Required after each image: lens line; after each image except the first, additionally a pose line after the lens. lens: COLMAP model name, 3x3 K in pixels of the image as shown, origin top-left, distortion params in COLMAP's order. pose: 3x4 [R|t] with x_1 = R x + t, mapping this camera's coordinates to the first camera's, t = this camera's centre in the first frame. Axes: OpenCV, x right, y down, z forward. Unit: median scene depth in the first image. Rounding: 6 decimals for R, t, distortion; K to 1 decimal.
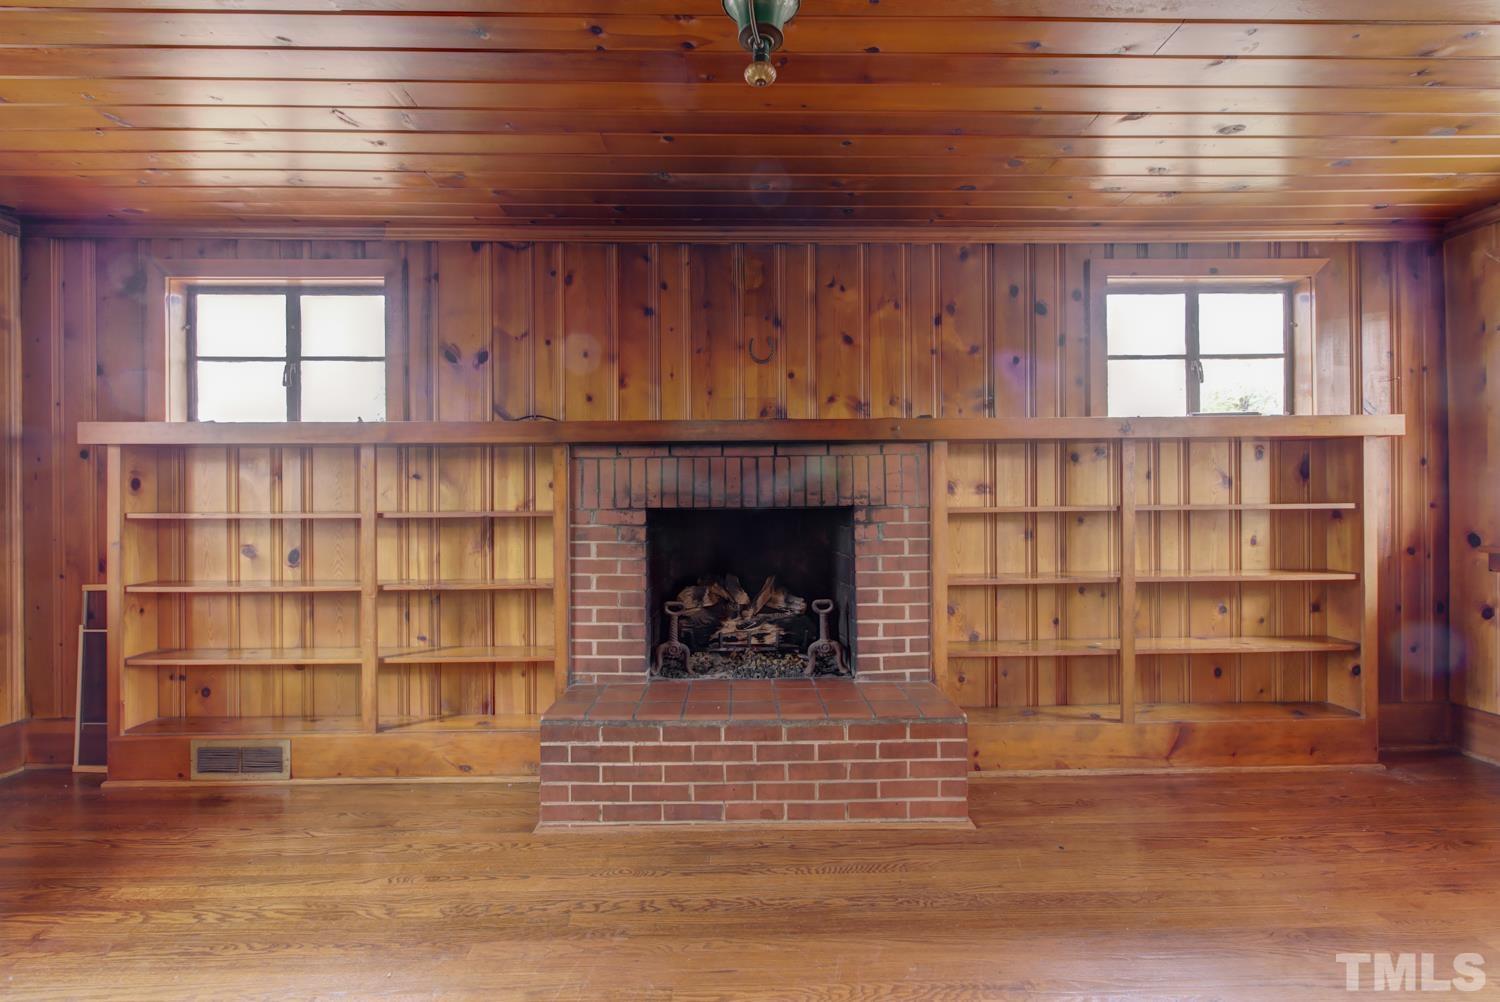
lens RADIAL K [[676.3, 0, 744.4], [0, 676.3, 497.8], [0, 0, 1]] dist [-0.005210, 0.001110]
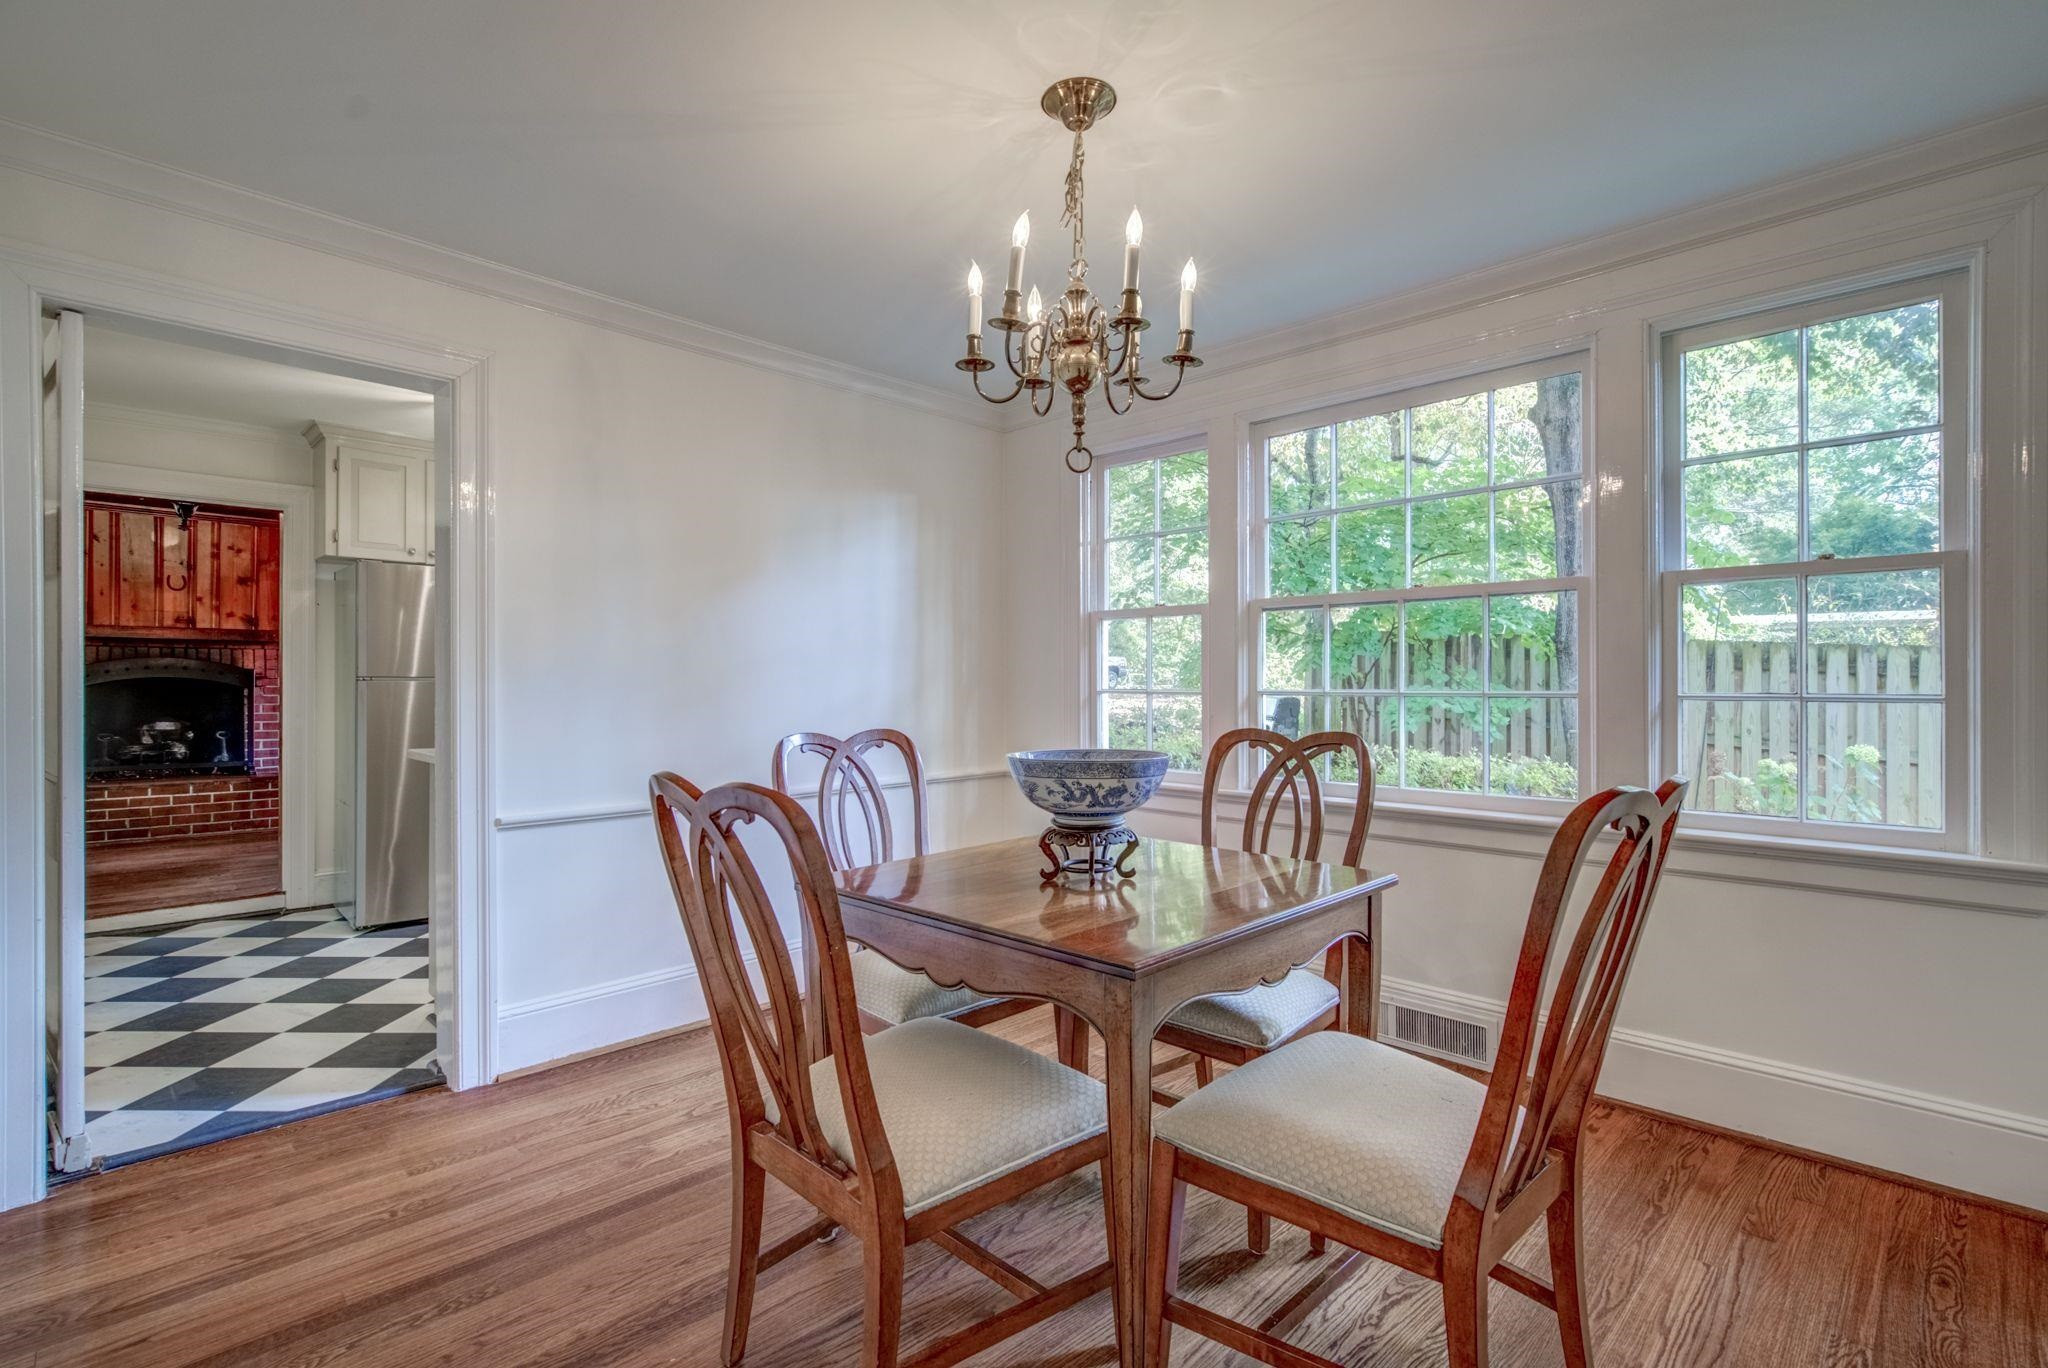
lens RADIAL K [[949.8, 0, 1019.8], [0, 949.8, 678.8], [0, 0, 1]] dist [-0.002247, 0.000575]
pose [[0.713292, 0.012390, 0.700757, -0.135462], [-0.007690, 0.999922, -0.009851, 0.026978], [-0.700825, 0.001638, 0.713332, -2.268053]]
